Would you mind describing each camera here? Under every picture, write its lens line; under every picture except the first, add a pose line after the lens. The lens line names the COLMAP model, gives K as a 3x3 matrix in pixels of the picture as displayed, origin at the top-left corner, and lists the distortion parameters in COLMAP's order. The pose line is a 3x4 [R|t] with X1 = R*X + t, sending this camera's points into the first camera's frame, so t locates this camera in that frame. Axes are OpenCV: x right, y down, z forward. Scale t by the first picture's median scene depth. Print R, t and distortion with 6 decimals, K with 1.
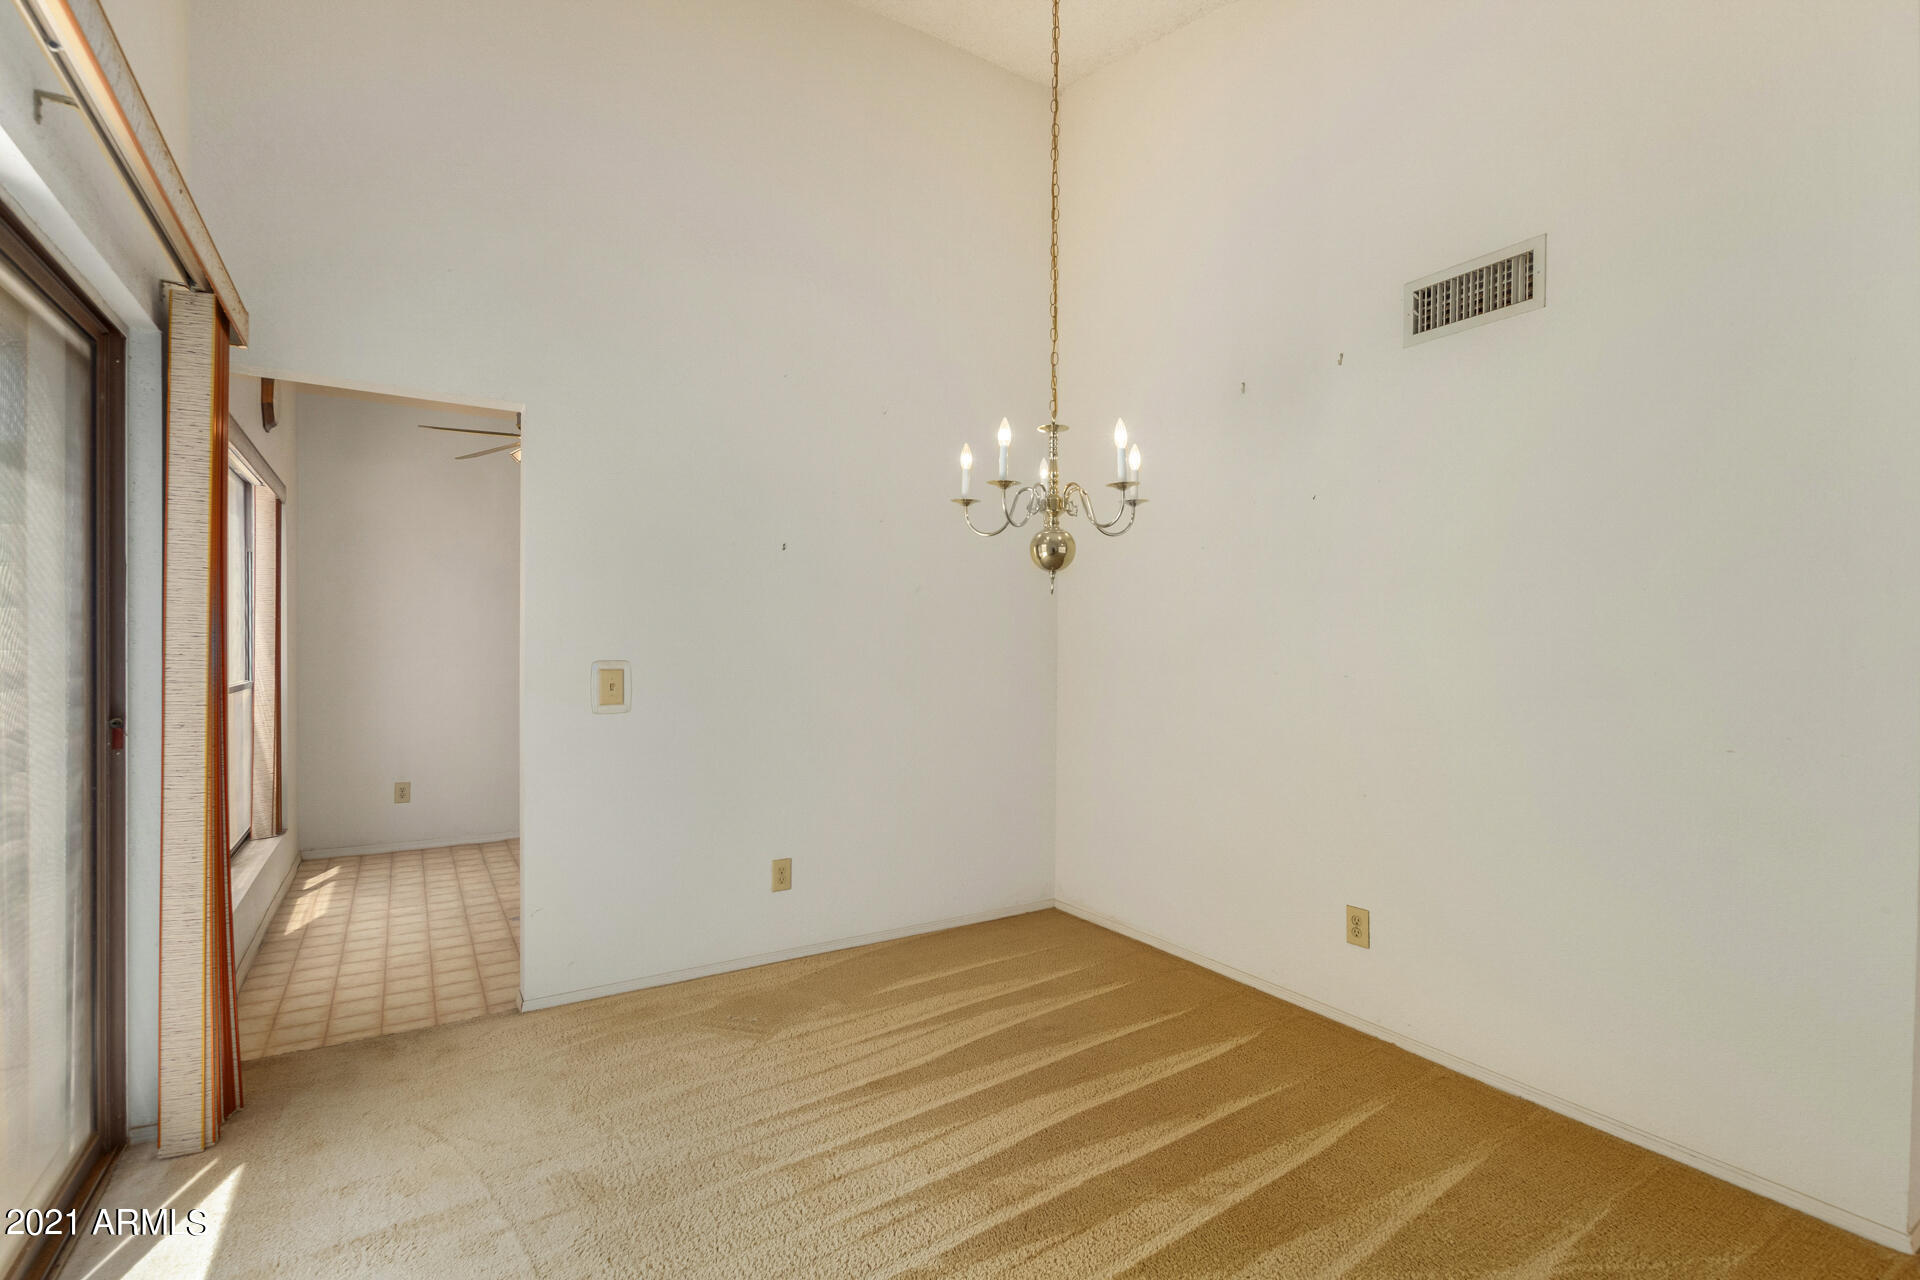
lens RADIAL K [[885.6, 0, 959.4], [0, 885.6, 652.2], [0, 0, 1]] dist [-0.002882, -0.001248]
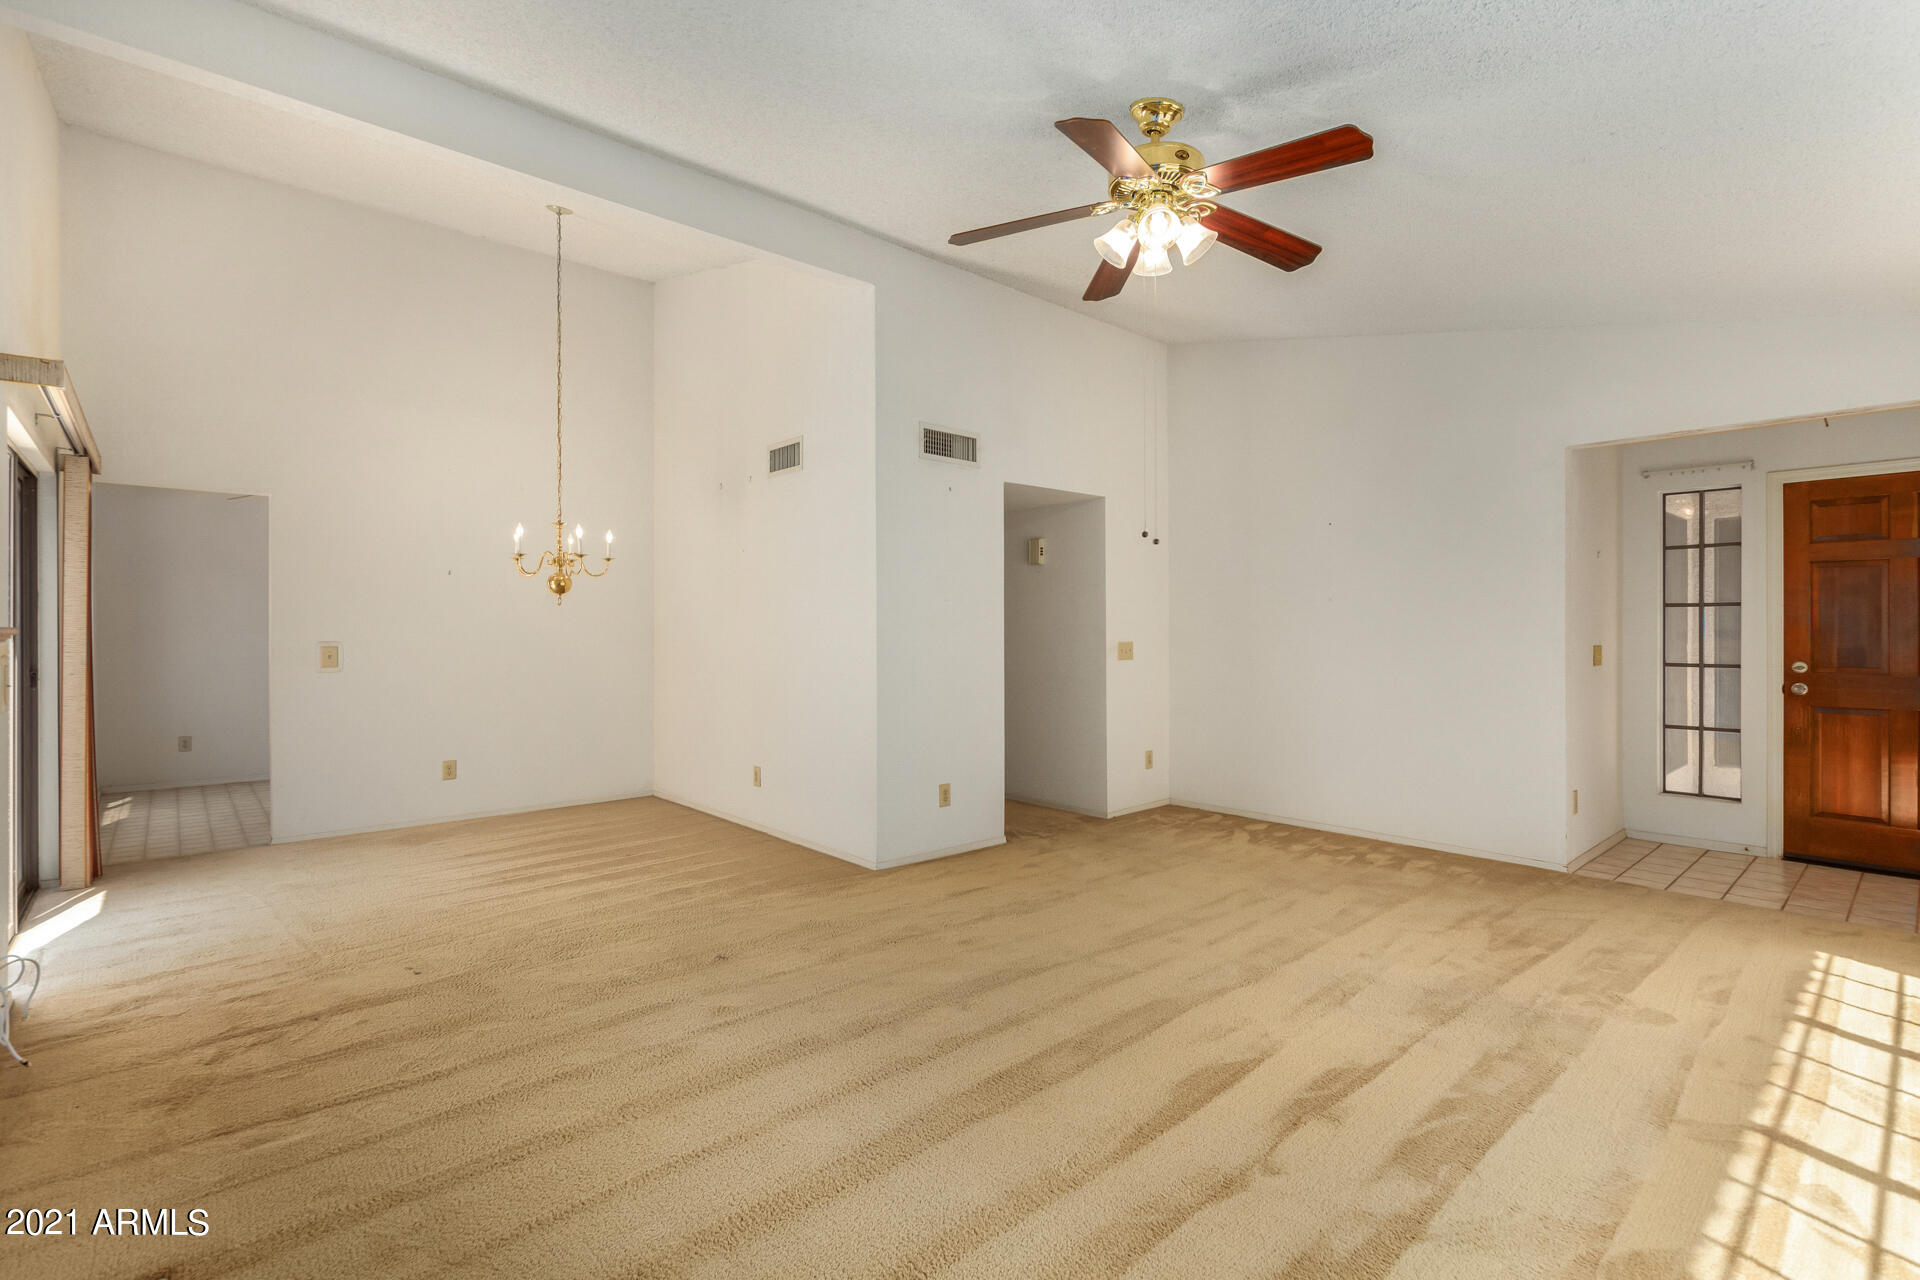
lens RADIAL K [[885.6, 0, 961.1], [0, 885.6, 628.9], [0, 0, 1]] dist [-0.002882, -0.001248]
pose [[0.985400, -0.006739, 0.170120, 0.662294], [0.007951, 0.999948, -0.006444, 0.007694], [-0.170067, 0.007702, 0.985402, -1.138160]]
